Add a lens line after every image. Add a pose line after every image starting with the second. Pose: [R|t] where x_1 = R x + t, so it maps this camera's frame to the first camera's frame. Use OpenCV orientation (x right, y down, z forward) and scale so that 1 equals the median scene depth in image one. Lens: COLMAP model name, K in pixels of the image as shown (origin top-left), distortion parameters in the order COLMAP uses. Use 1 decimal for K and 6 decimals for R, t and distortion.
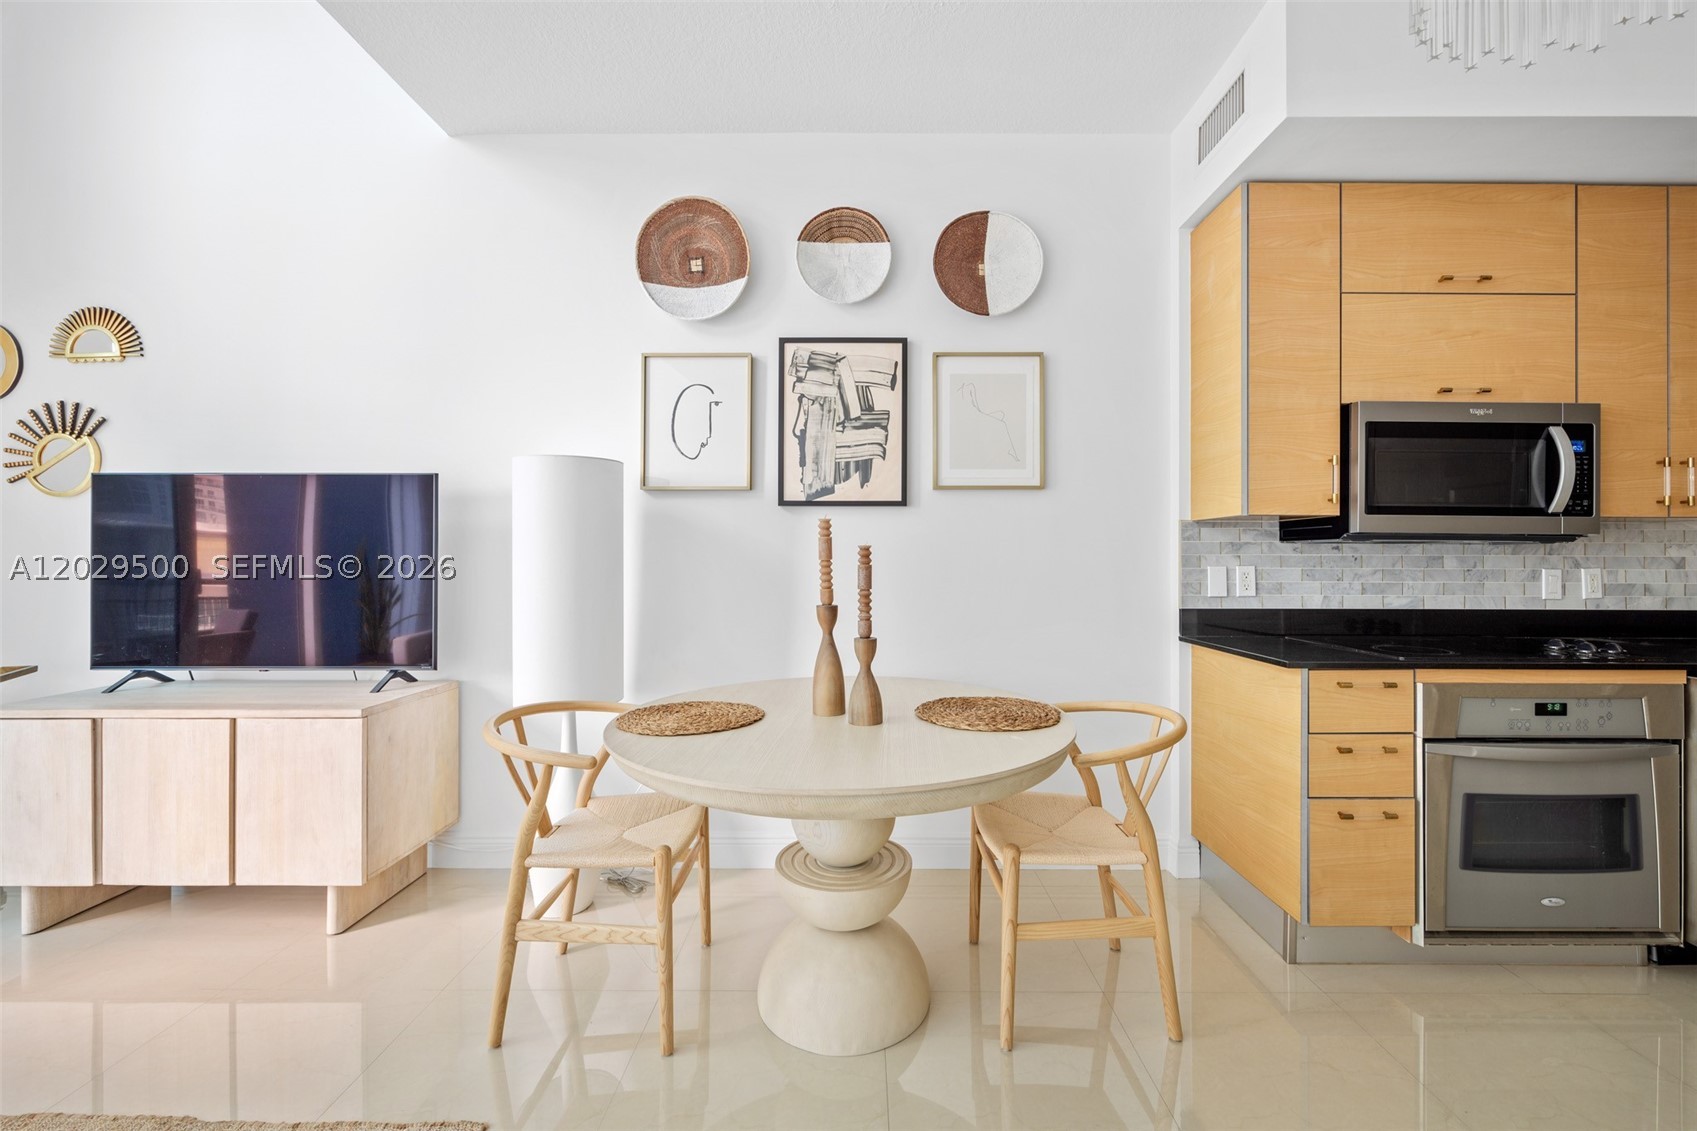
lens RADIAL K [[674.6, 0, 847.6], [0, 674.6, 553.0], [0, 0, 1]] dist [-0.009809, 0.000048]
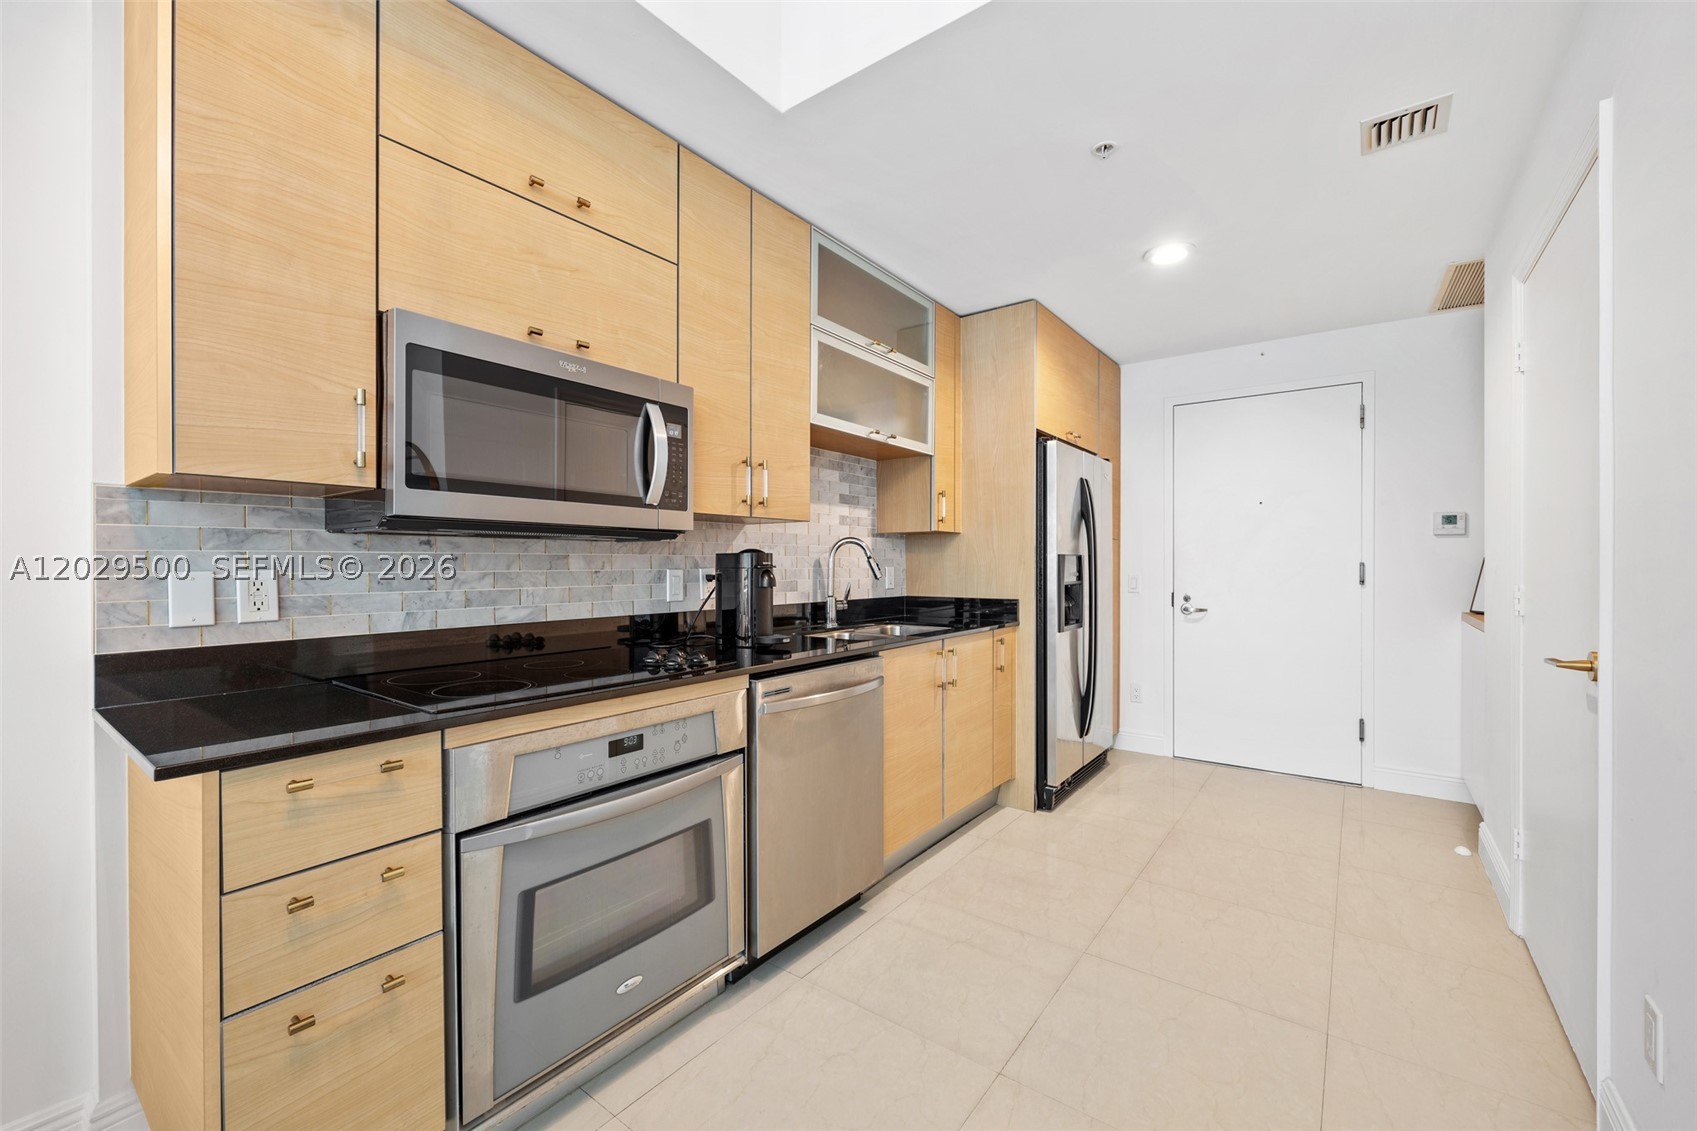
lens RADIAL K [[674.6, 0, 845.6], [0, 674.6, 560.0], [0, 0, 1]] dist [-0.009809, 0.000048]
pose [[0.592242, -0.001233, 0.805759, 0.489259], [-0.002454, 0.999991, 0.003334, 0.007967], [-0.805756, -0.003952, 0.592234, 0.272722]]
